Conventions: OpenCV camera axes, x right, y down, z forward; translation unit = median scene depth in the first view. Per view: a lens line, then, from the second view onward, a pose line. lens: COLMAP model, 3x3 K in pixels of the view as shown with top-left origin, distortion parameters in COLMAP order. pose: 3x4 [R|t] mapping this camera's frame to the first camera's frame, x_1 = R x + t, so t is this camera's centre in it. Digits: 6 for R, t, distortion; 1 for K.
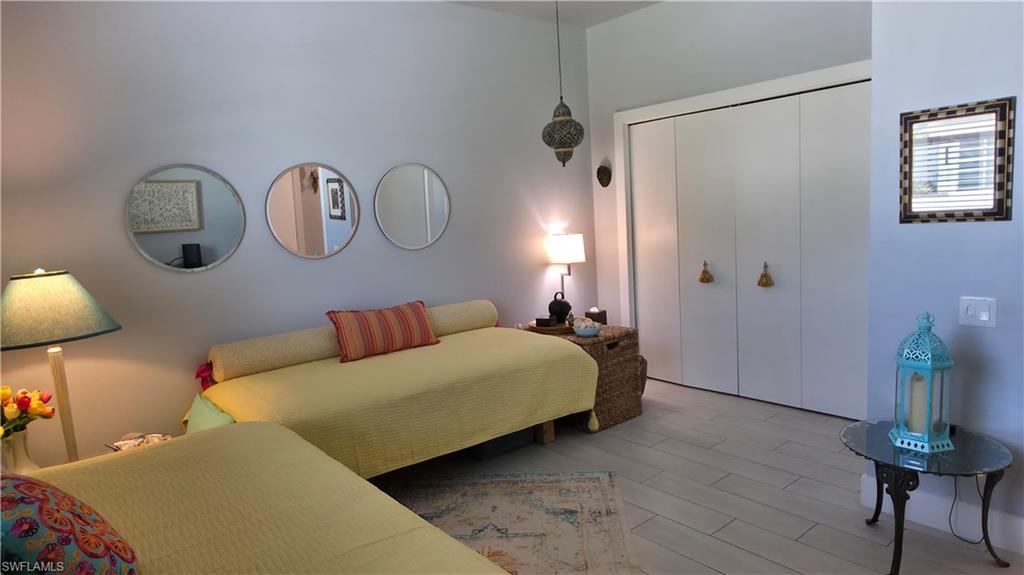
lens RADIAL K [[617.9, 0, 512.3], [0, 617.9, 281.1], [0, 0, 1]] dist [-0.002786, -0.001686]
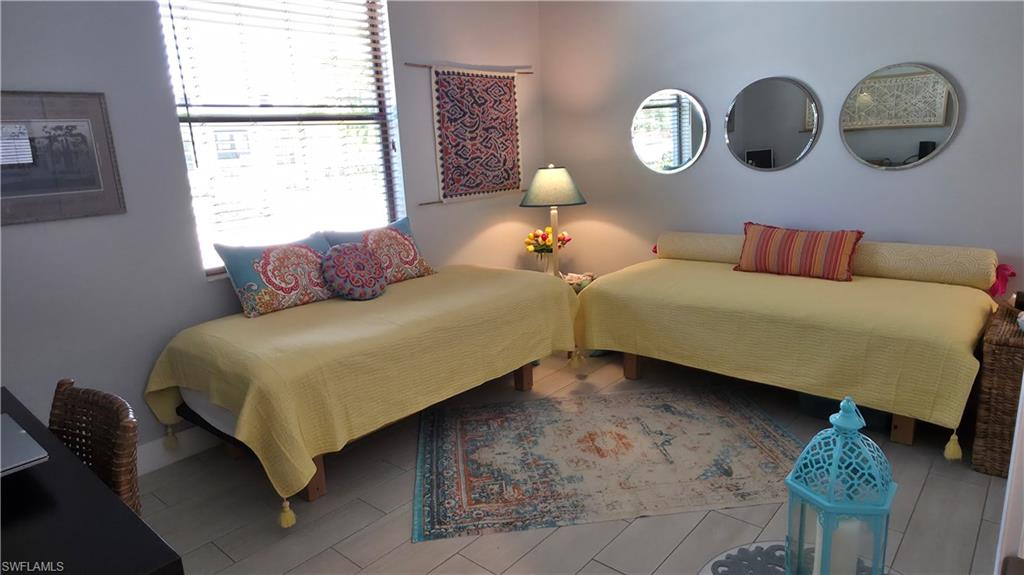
lens RADIAL K [[617.9, 0, 514.2], [0, 617.9, 291.0], [0, 0, 1]] dist [-0.002786, -0.001686]
pose [[0.164650, 0.273174, -0.947769, 0.685165], [-0.069036, 0.961718, 0.265201, -0.092150], [0.983933, 0.021765, 0.177206, 0.414727]]
